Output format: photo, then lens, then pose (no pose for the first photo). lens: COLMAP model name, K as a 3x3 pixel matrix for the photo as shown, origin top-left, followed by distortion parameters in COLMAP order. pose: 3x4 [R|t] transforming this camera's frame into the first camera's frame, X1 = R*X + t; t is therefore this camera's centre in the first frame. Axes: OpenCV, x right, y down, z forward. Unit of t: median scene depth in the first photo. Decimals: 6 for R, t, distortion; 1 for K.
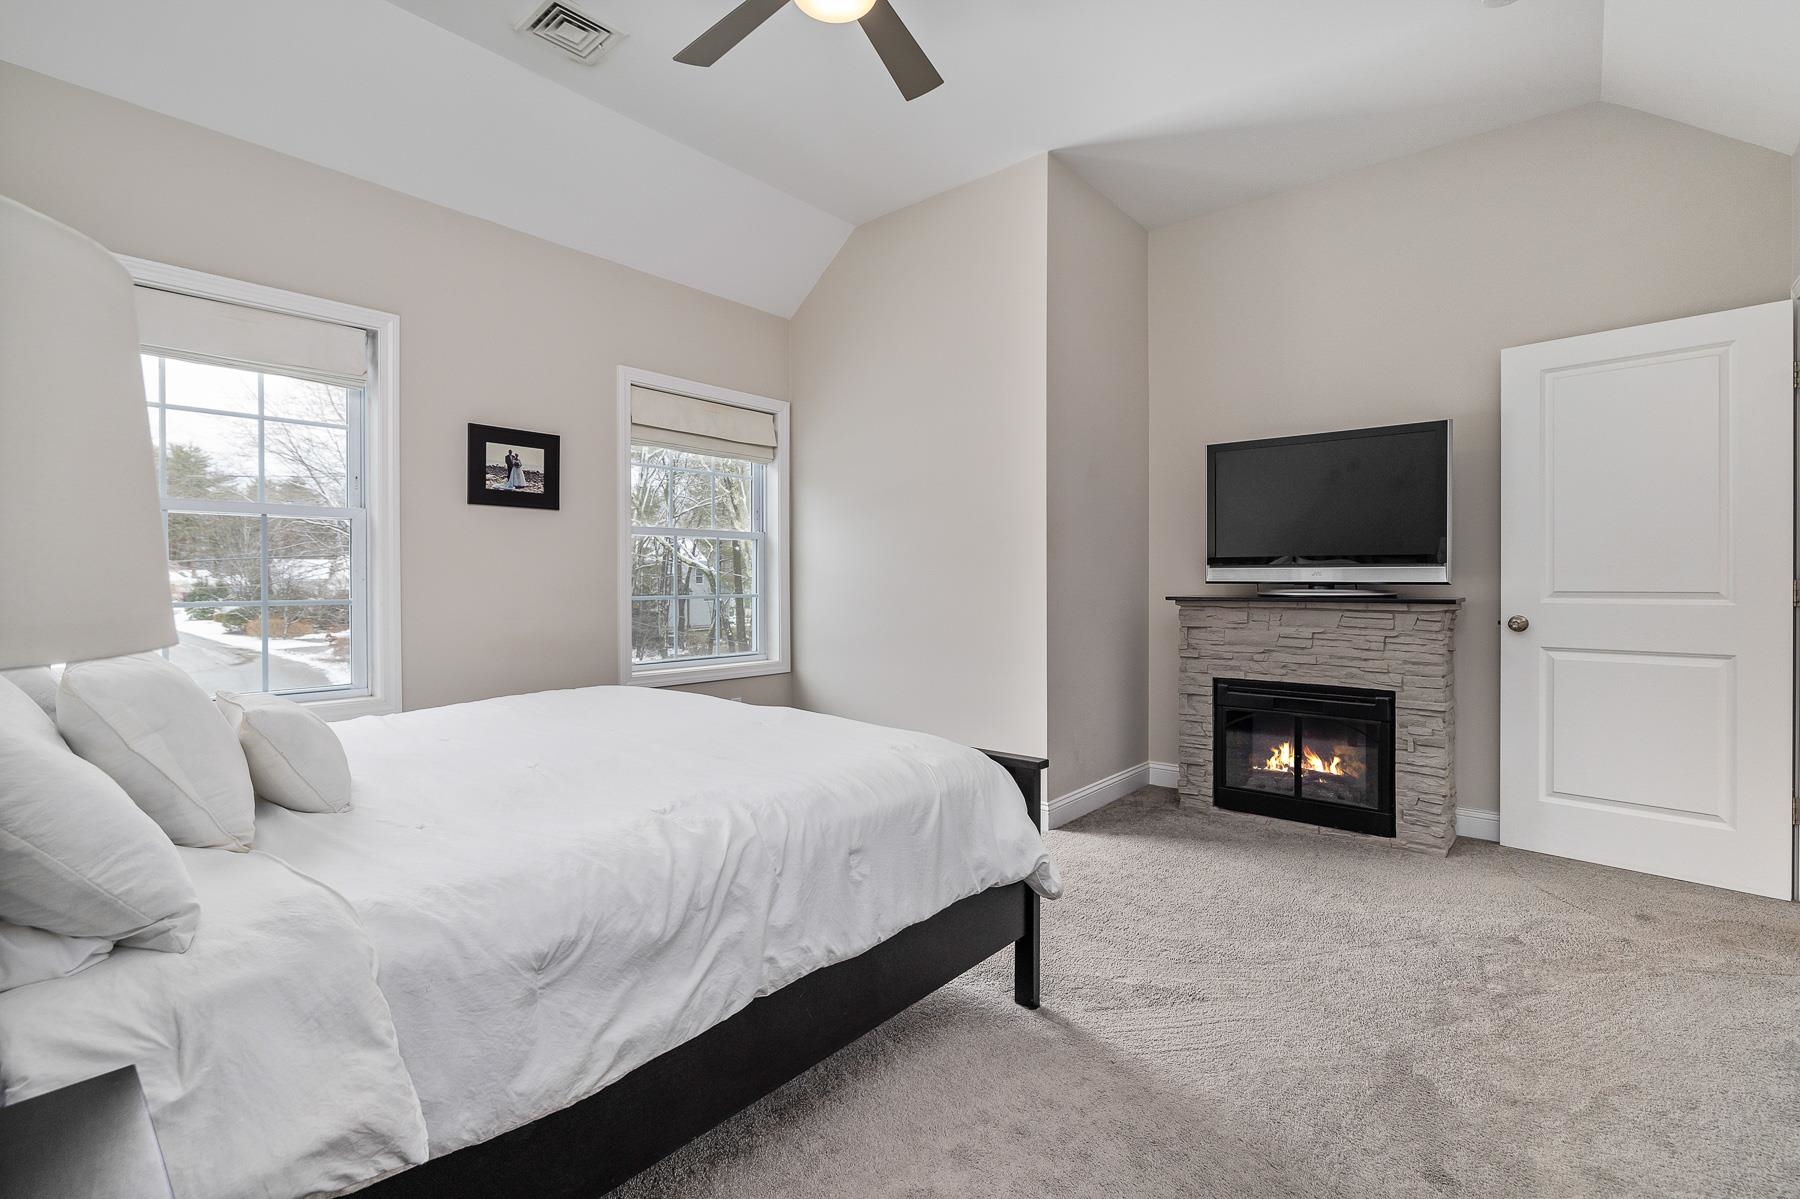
lens RADIAL K [[816.3, 0, 901.0], [0, 816.3, 589.3], [0, 0, 1]] dist [0.005008, 0.000301]
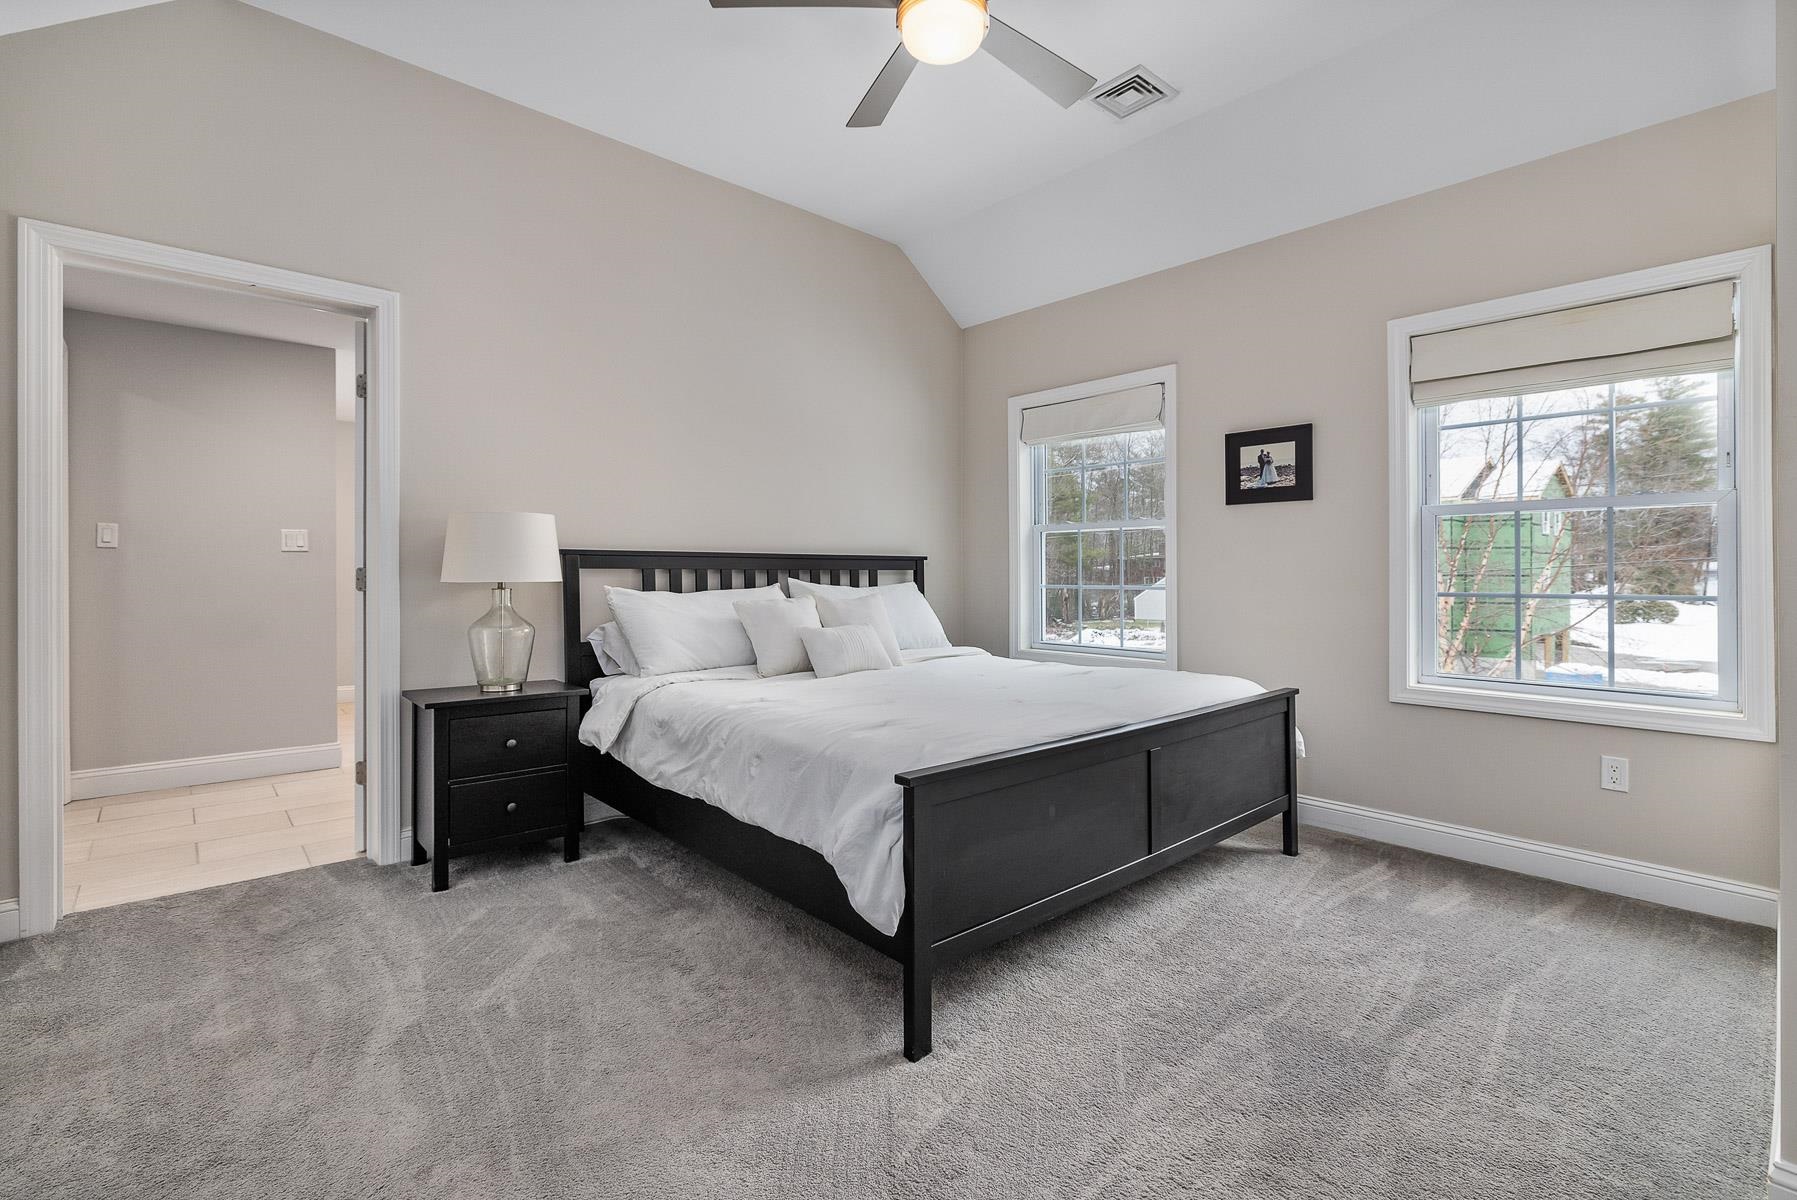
lens RADIAL K [[814.9, 0, 913.2], [0, 814.9, 570.0], [0, 0, 1]] dist [0.005008, 0.000301]
pose [[-0.121314, 0.000404, -0.992614, 0.635975], [-0.011282, 0.999935, 0.001786, -0.009672], [0.992550, 0.011415, -0.121302, 0.677117]]
